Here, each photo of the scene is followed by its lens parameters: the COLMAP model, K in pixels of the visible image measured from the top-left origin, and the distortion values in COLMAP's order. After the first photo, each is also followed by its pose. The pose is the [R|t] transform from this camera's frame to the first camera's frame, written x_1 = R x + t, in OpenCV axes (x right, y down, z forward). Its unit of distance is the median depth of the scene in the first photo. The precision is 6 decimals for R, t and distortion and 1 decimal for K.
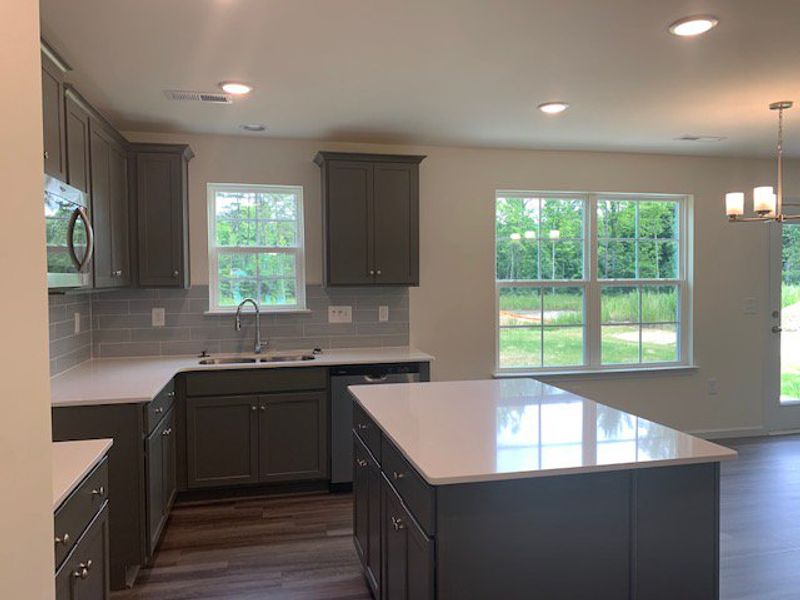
lens RADIAL K [[611.4, 0, 397.8], [0, 611.4, 303.4], [0, 0, 1]] dist [0.044028, -0.004263]
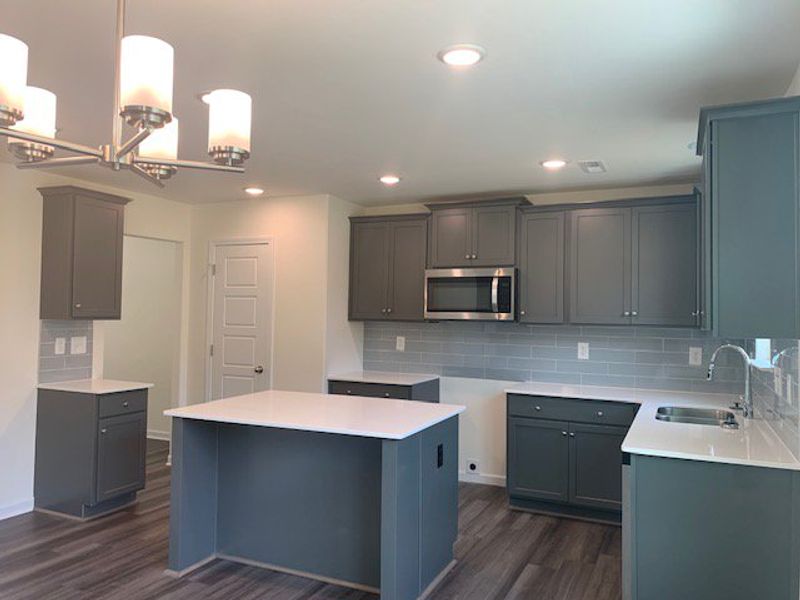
lens RADIAL K [[611.4, 0, 397.8], [0, 611.4, 303.4], [0, 0, 1]] dist [0.044028, -0.004263]
pose [[-0.617386, -0.025340, -0.786252, 0.823538], [-0.045099, 0.998977, 0.003216, -0.058822], [0.785366, 0.037445, -0.617898, 1.381211]]
